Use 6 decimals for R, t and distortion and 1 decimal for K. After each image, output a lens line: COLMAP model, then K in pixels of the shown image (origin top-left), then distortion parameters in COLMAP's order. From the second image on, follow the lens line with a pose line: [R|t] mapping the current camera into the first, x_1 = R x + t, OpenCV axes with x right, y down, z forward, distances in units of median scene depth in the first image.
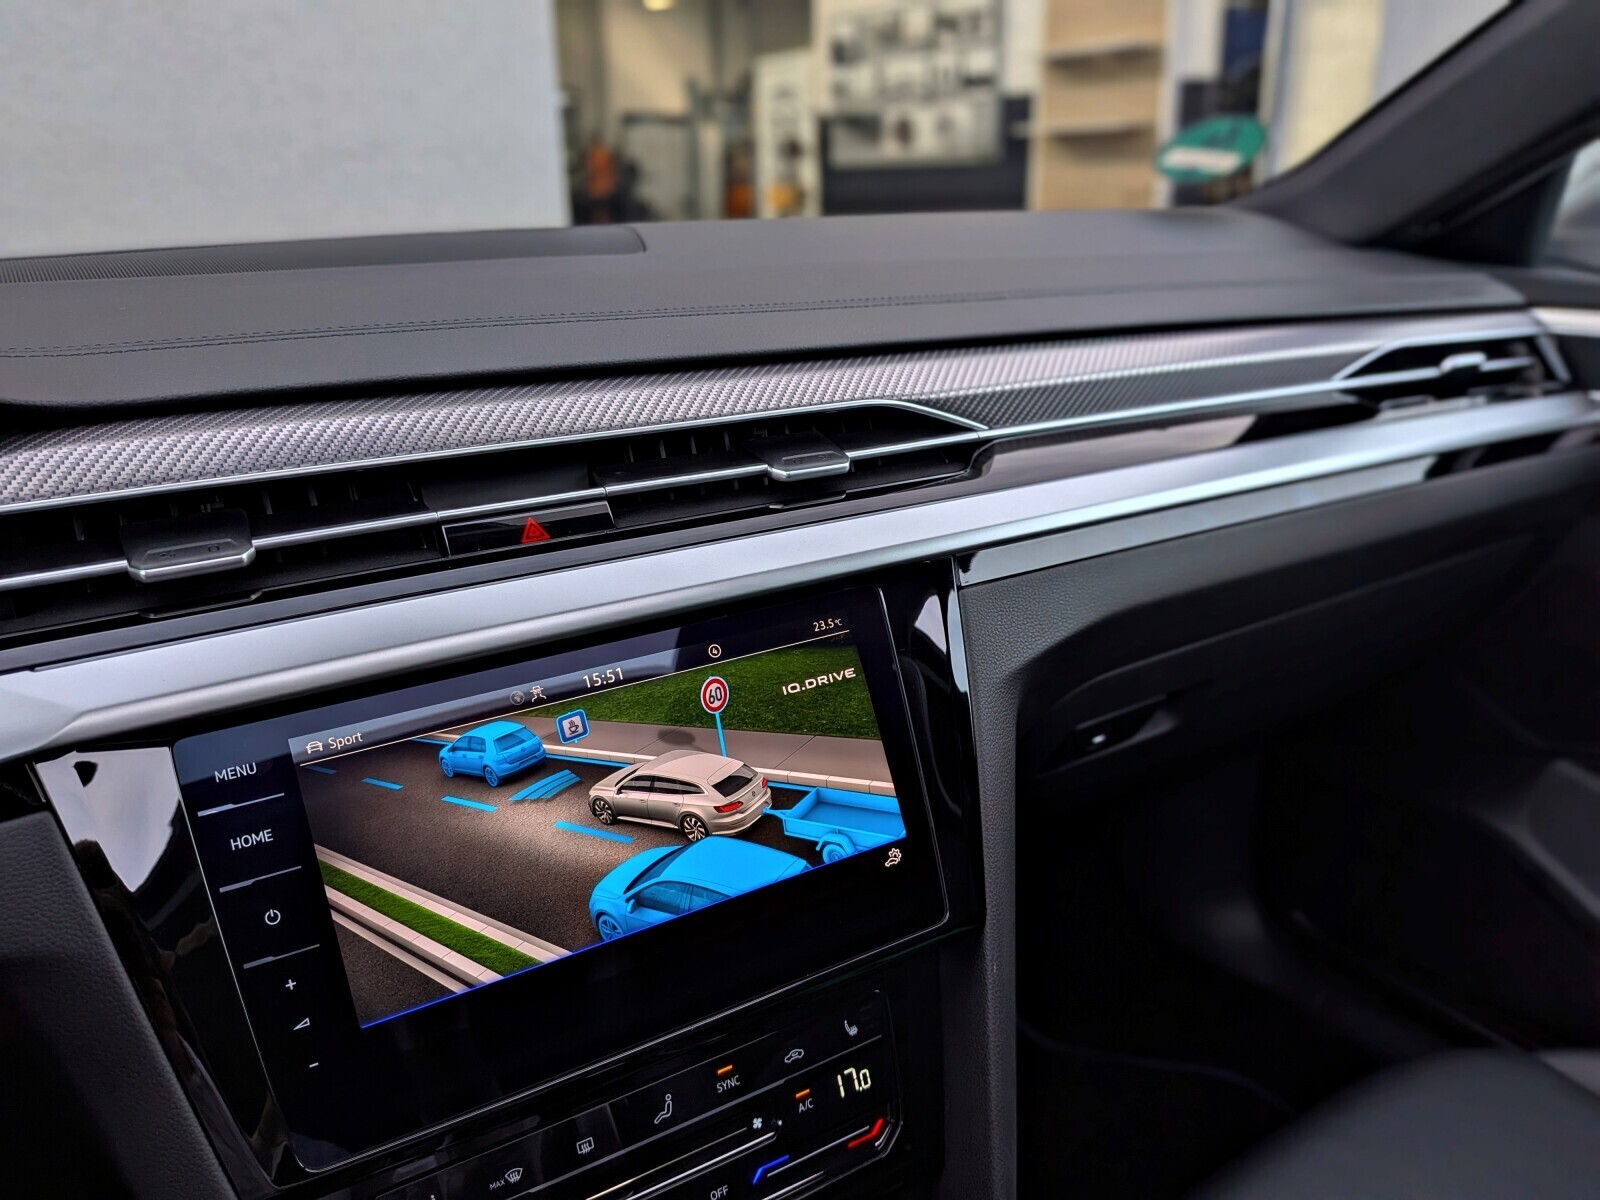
lens RADIAL K [[1154.1, 0, 792.4], [0, 1154.1, 604.7], [0, 0, 1]] dist [0.045559, -0.082270]
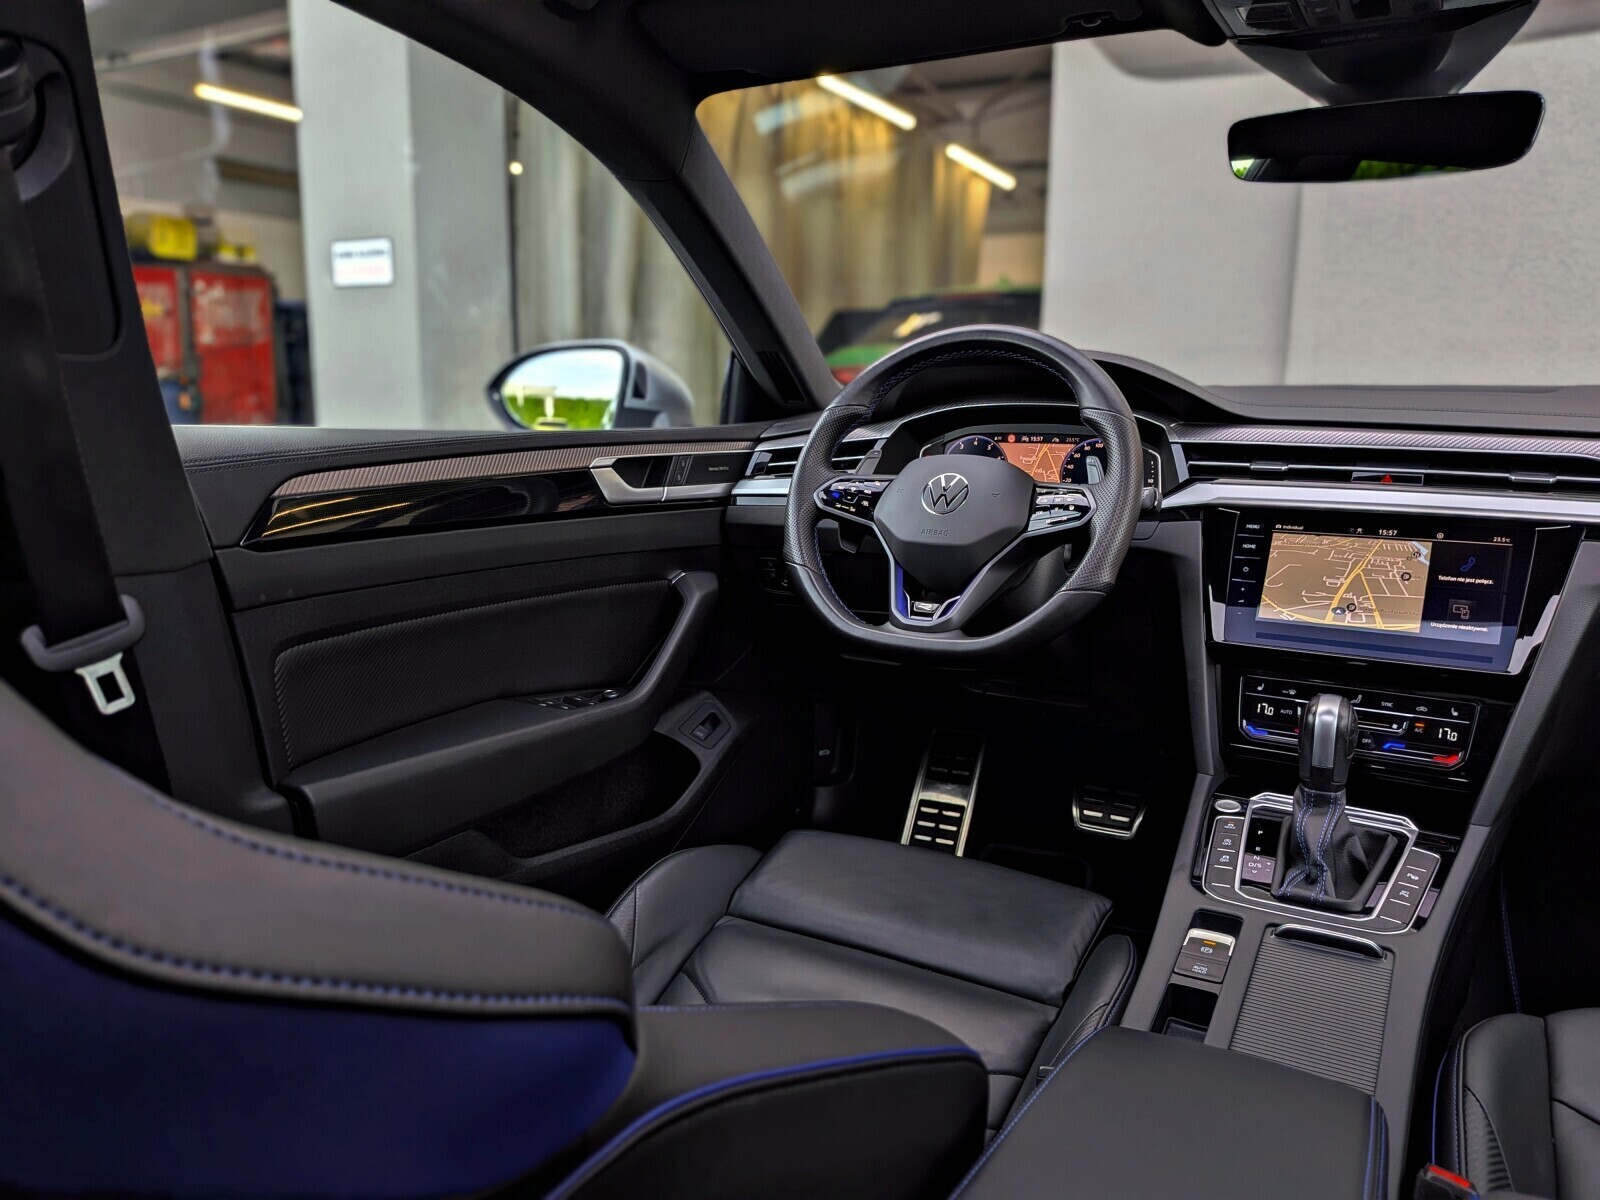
lens RADIAL K [[1154.1, 0, 807.0], [0, 1154.1, 603.8], [0, 0, 1]] dist [0.045559, -0.082270]
pose [[0.455378, 0.182961, -0.871296, 1.400000], [-0.328547, 0.944115, 0.026539, 0.518309], [0.827459, 0.274176, 0.490040, -1.201571]]
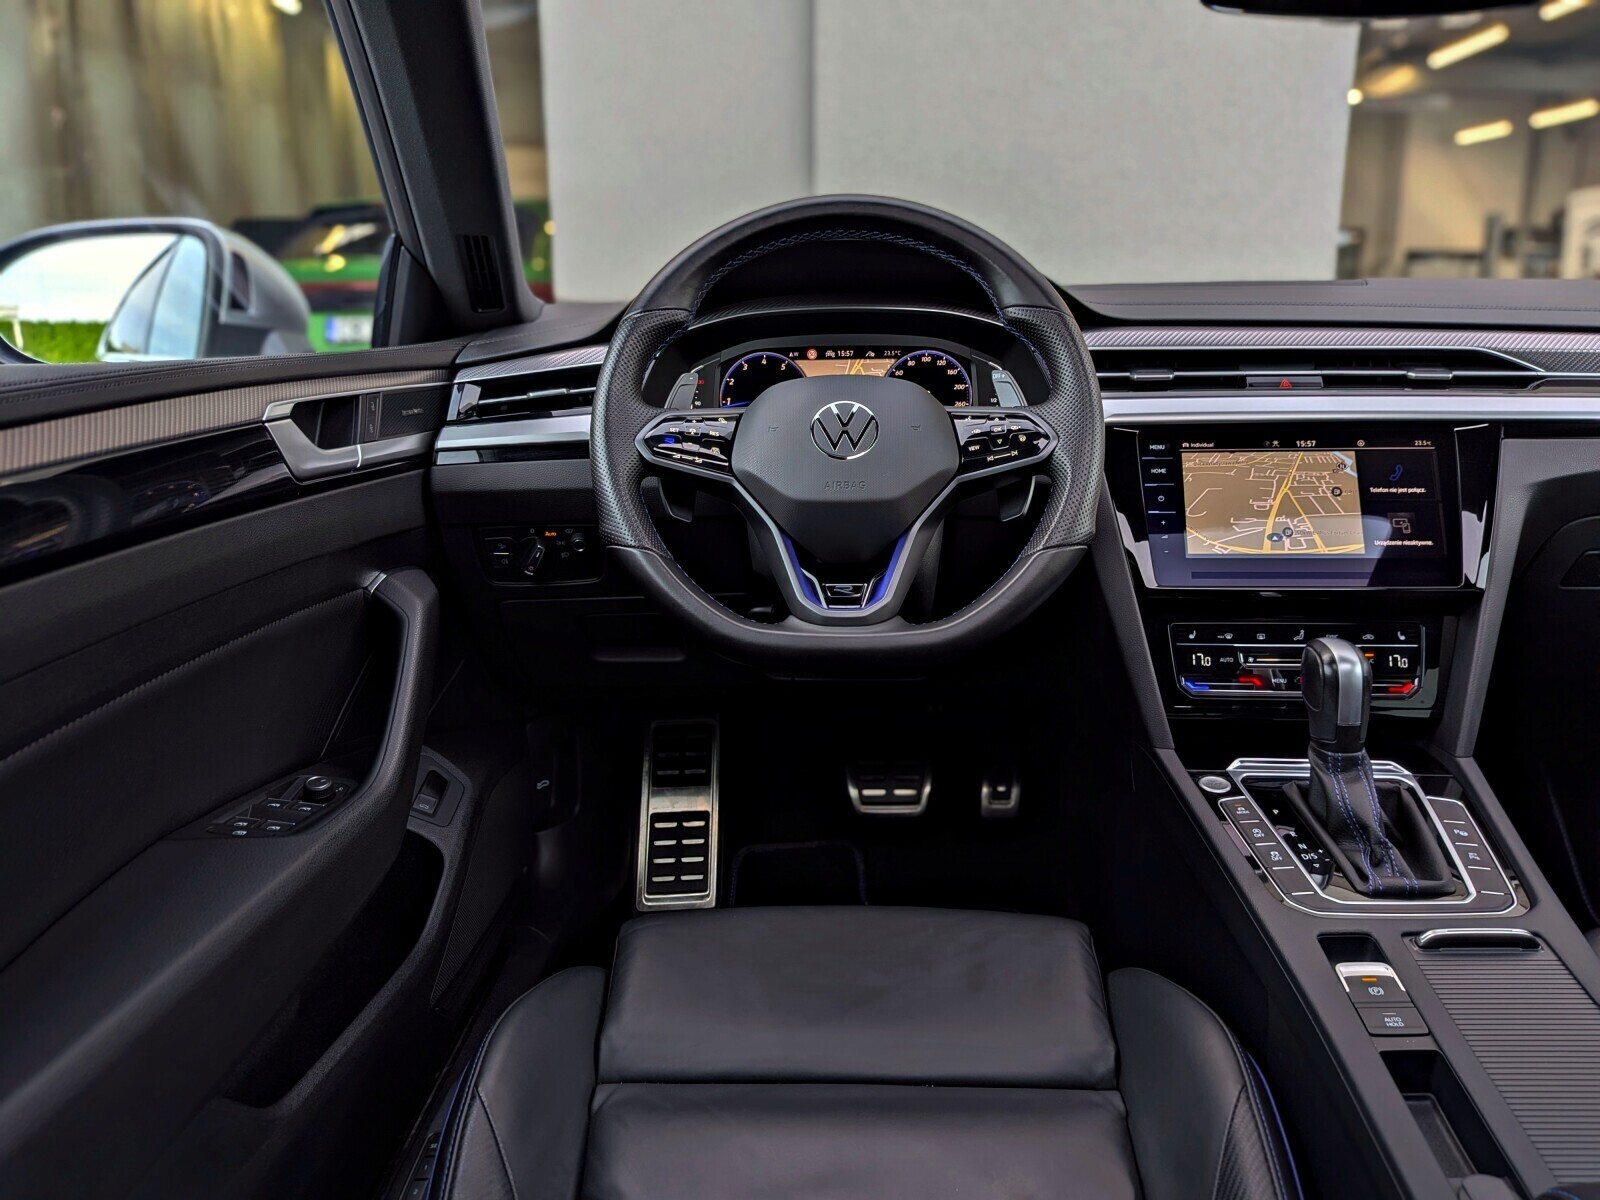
lens RADIAL K [[1154.1, 0, 795.5], [0, 1154.1, 595.0], [0, 0, 1]] dist [0.045559, -0.082270]
pose [[0.822719, 0.144090, -0.549884, 0.287214], [-0.206935, 0.976884, -0.053631, 0.624567], [0.529445, 0.157914, 0.833518, -1.293486]]
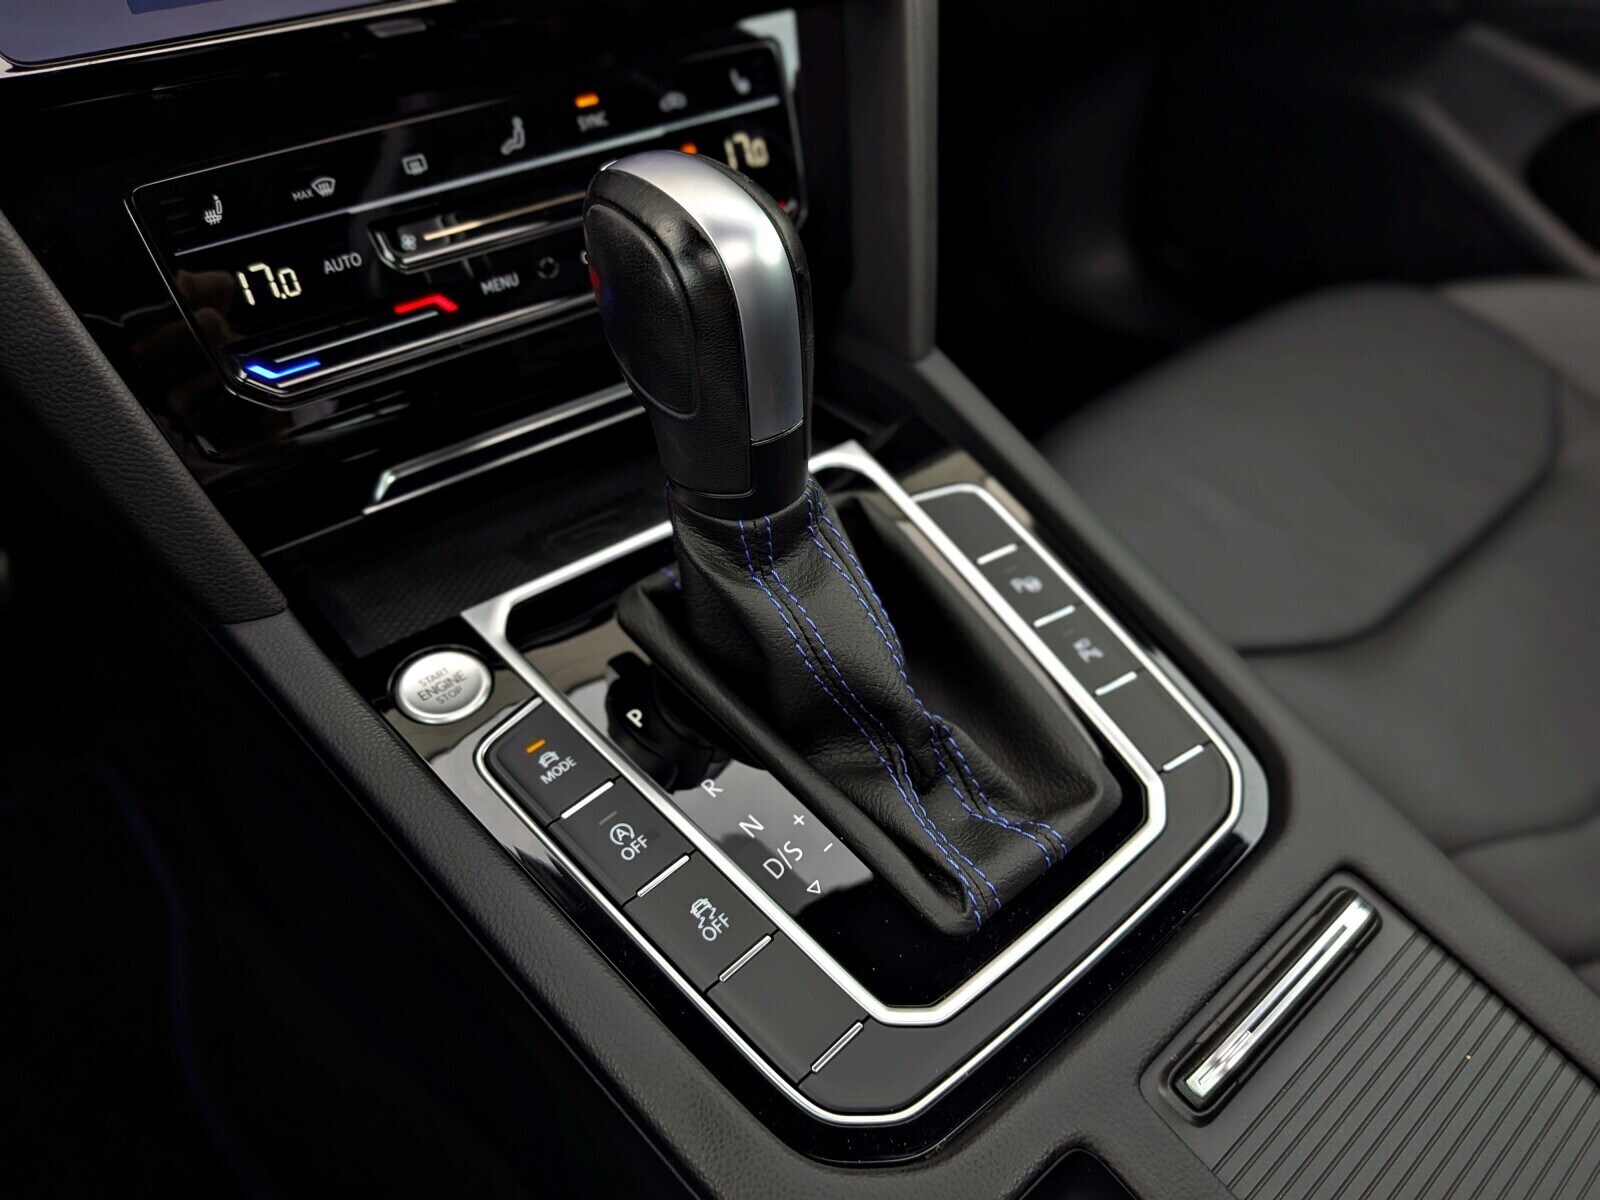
lens RADIAL K [[1154.1, 0, 781.8], [0, 1154.1, 580.2], [0, 0, 1]] dist [0.045559, -0.082270]
pose [[0.989552, -0.070136, 0.125967, -0.046332], [0.024149, 0.941988, 0.334777, 0.420425], [-0.142139, -0.328237, 0.933840, 0.127652]]
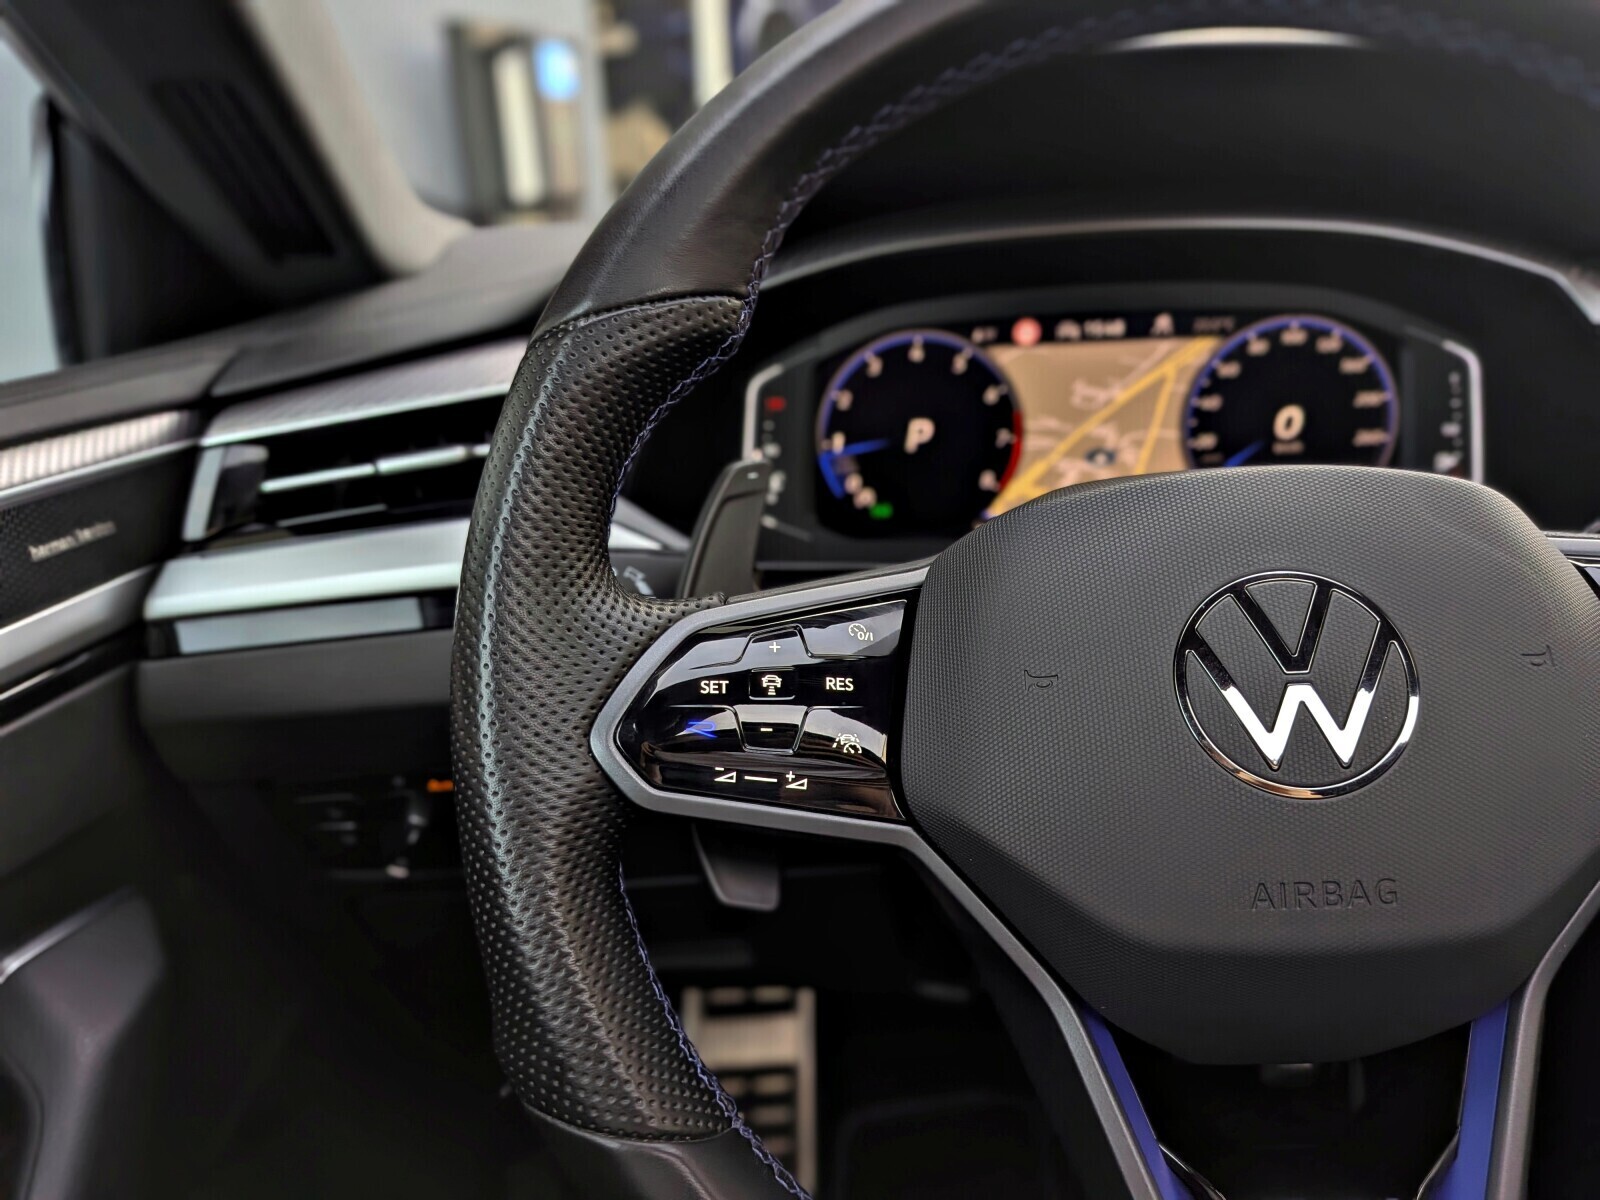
lens RADIAL K [[1154.1, 0, 777.4], [0, 1154.1, 581.3], [0, 0, 1]] dist [0.045559, -0.082270]
pose [[0.788118, 0.171746, -0.591079, -0.554183], [-0.187829, 0.981586, 0.034770, 0.244691], [0.586166, 0.083619, 0.805864, -0.363202]]
